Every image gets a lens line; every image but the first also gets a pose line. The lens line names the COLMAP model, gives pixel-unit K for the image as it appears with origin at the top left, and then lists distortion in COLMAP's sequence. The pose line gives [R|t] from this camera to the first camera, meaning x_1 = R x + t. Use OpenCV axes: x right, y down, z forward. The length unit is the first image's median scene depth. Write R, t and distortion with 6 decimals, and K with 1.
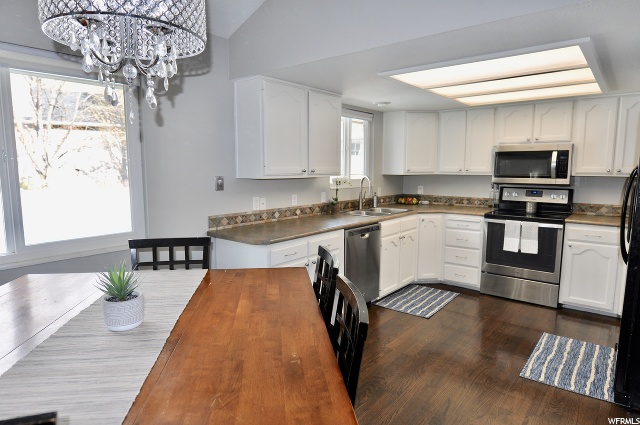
lens RADIAL K [[388.7, 0, 318.3], [0, 388.7, 214.0], [0, 0, 1]] dist [-0.005989, -0.014201]
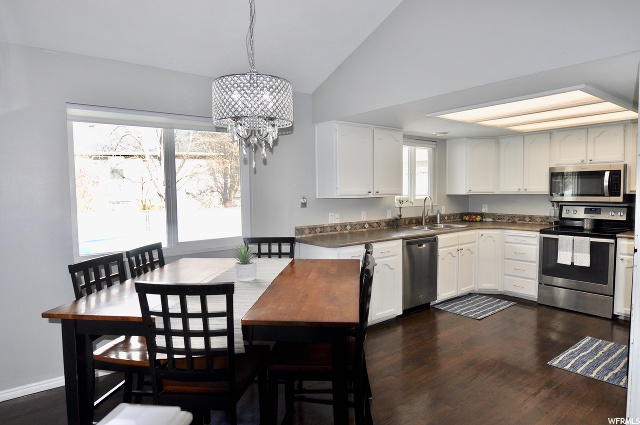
lens RADIAL K [[388.7, 0, 318.3], [0, 388.7, 214.0], [0, 0, 1]] dist [-0.005989, -0.014201]
pose [[0.975219, 0.001632, -0.221235, 0.065216], [-0.013854, 0.998461, -0.053702, 0.024018], [0.220807, 0.055437, 0.973741, -0.204601]]
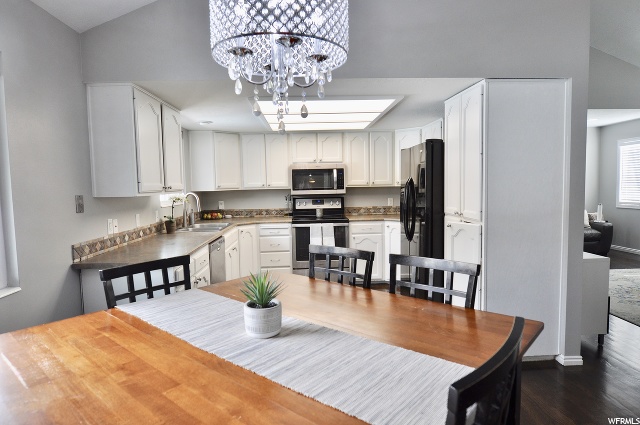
lens RADIAL K [[388.7, 0, 318.3], [0, 388.7, 214.0], [0, 0, 1]] dist [-0.005989, -0.014201]
pose [[0.748769, -0.067531, 0.659382, -0.317352], [0.100110, 0.994907, -0.011786, 0.001635], [-0.655228, 0.074836, 0.751715, 0.038338]]
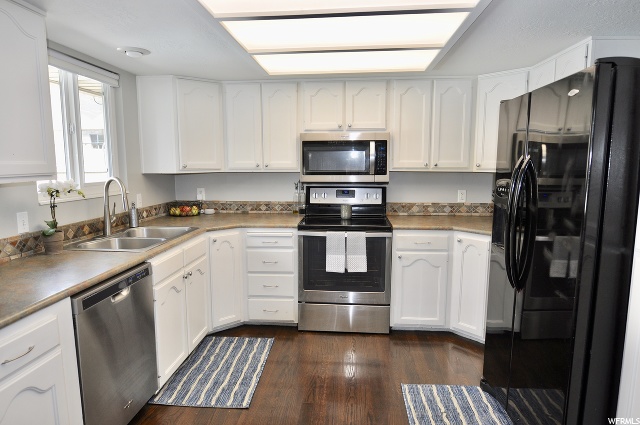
lens RADIAL K [[388.7, 0, 318.3], [0, 388.7, 214.0], [0, 0, 1]] dist [-0.005989, -0.014201]
pose [[0.823639, -0.076008, 0.561997, 0.048804], [0.070350, 0.997017, 0.031740, -0.043276], [-0.562734, 0.013394, 0.826530, 0.382191]]
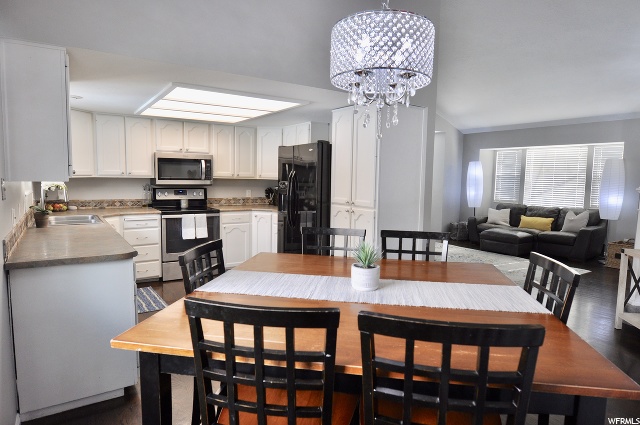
lens RADIAL K [[388.7, 0, 318.3], [0, 388.7, 214.0], [0, 0, 1]] dist [-0.005989, -0.014201]
pose [[0.294632, -0.087560, 0.951591, -0.549147], [0.096855, 0.993402, 0.061419, -0.019721], [-0.950690, 0.074070, 0.301168, 0.222509]]
